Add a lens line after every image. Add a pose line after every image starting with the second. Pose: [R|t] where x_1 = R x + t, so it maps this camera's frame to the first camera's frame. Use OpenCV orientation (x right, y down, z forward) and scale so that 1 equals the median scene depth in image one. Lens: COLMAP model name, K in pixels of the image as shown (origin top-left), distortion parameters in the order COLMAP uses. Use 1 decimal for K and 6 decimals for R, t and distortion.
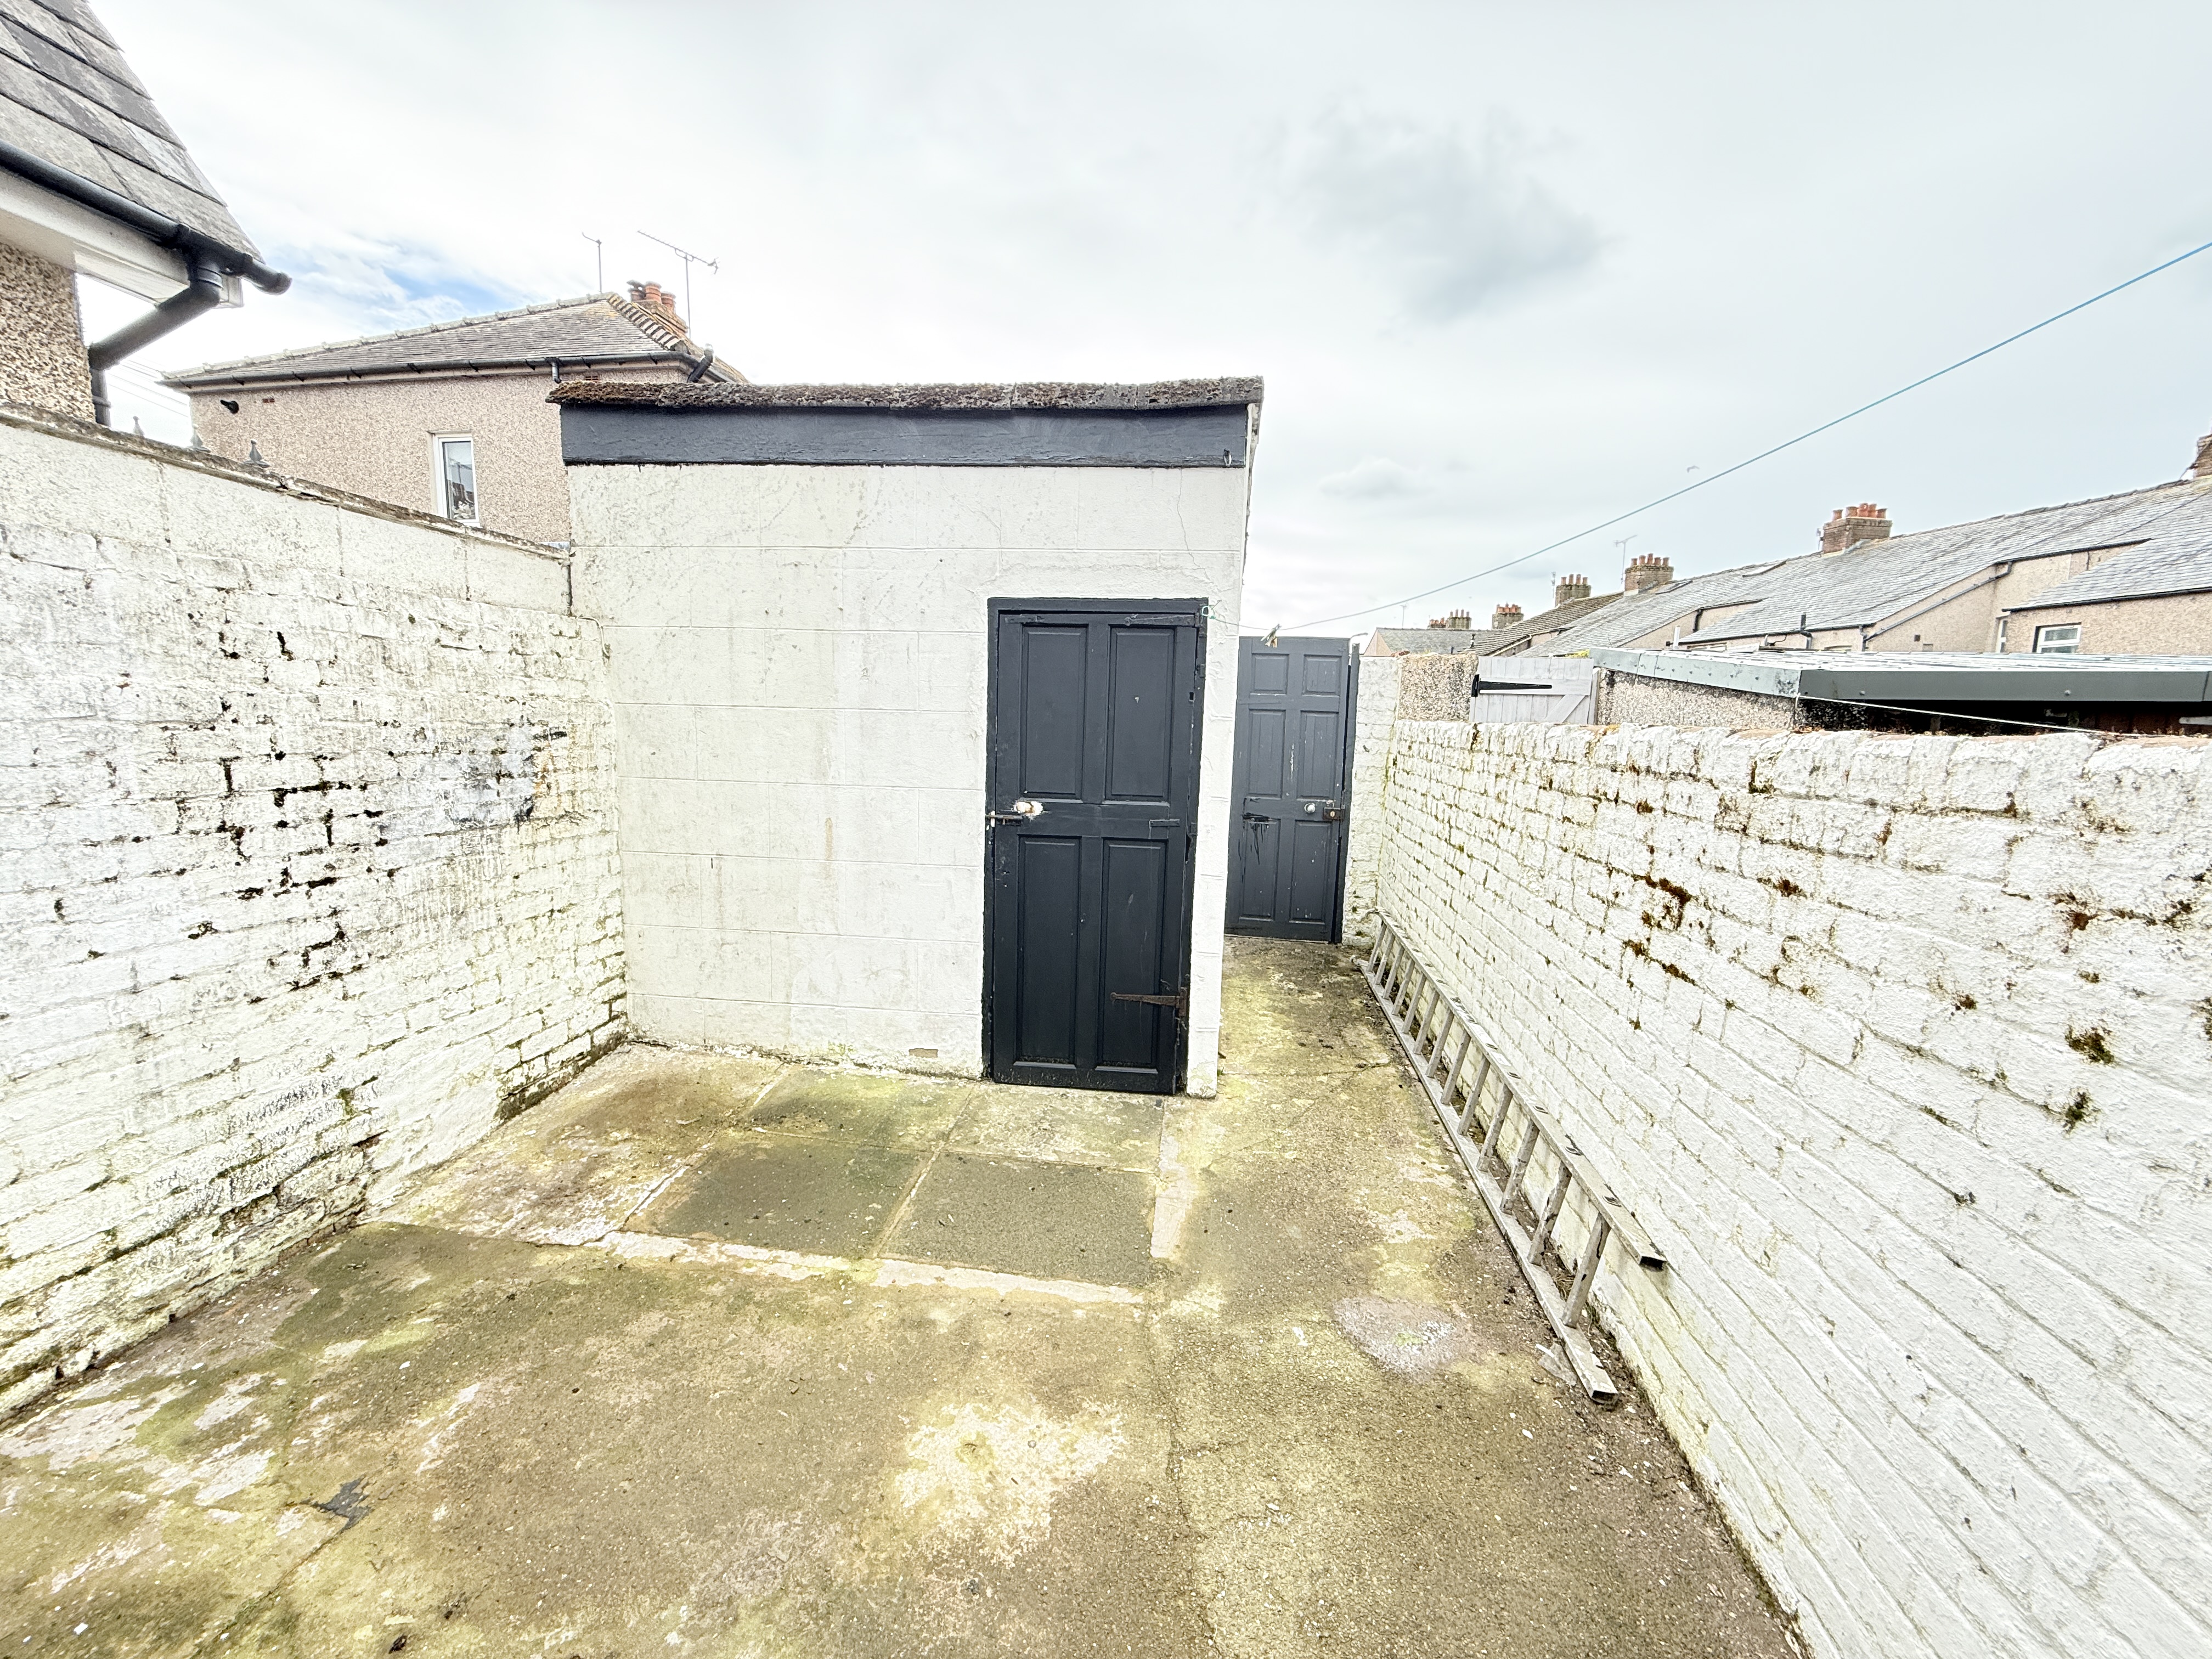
lens RADIAL K [[880.3, 0, 1100.0], [0, 880.3, 825.8], [0, 0, 1]] dist [0.002038, 0.000134]
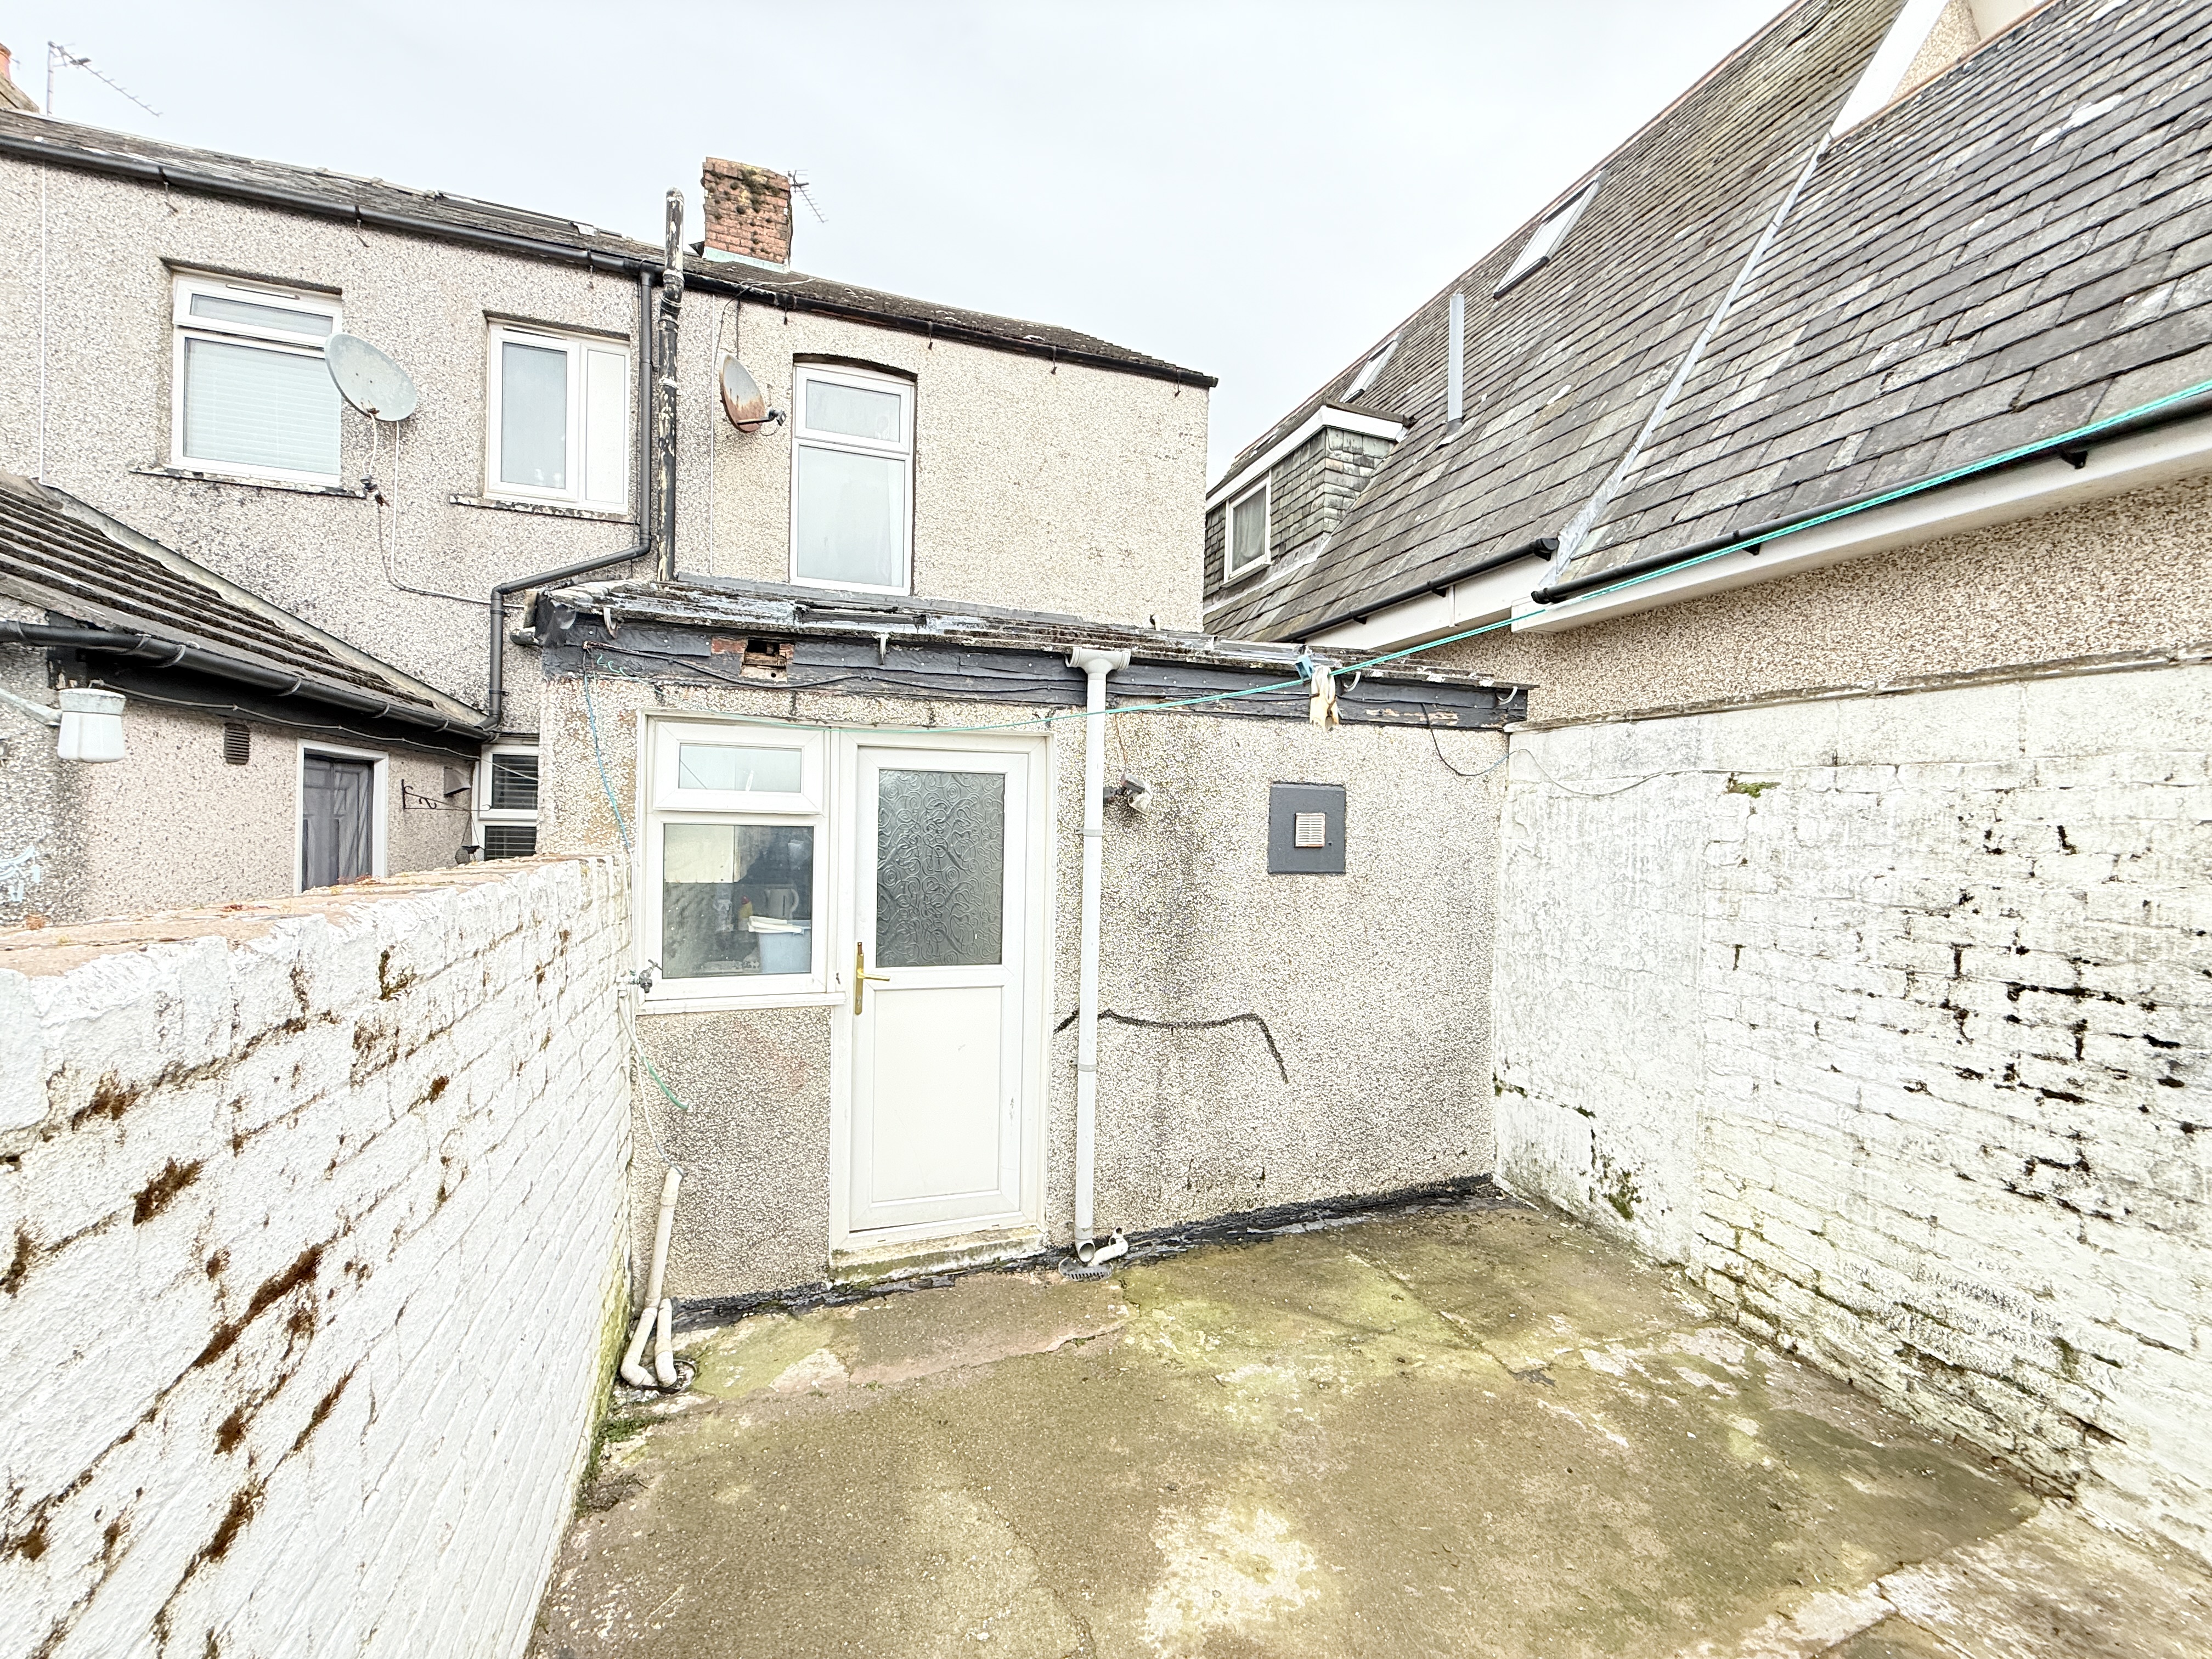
lens RADIAL K [[880.3, 0, 1099.0], [0, 880.3, 829.8], [0, 0, 1]] dist [0.002038, 0.000134]
pose [[-0.885460, -0.037821, -0.463174, 0.464853], [-0.097827, 0.989519, 0.106217, -0.226972], [0.454302, 0.139362, -0.879879, 1.446255]]
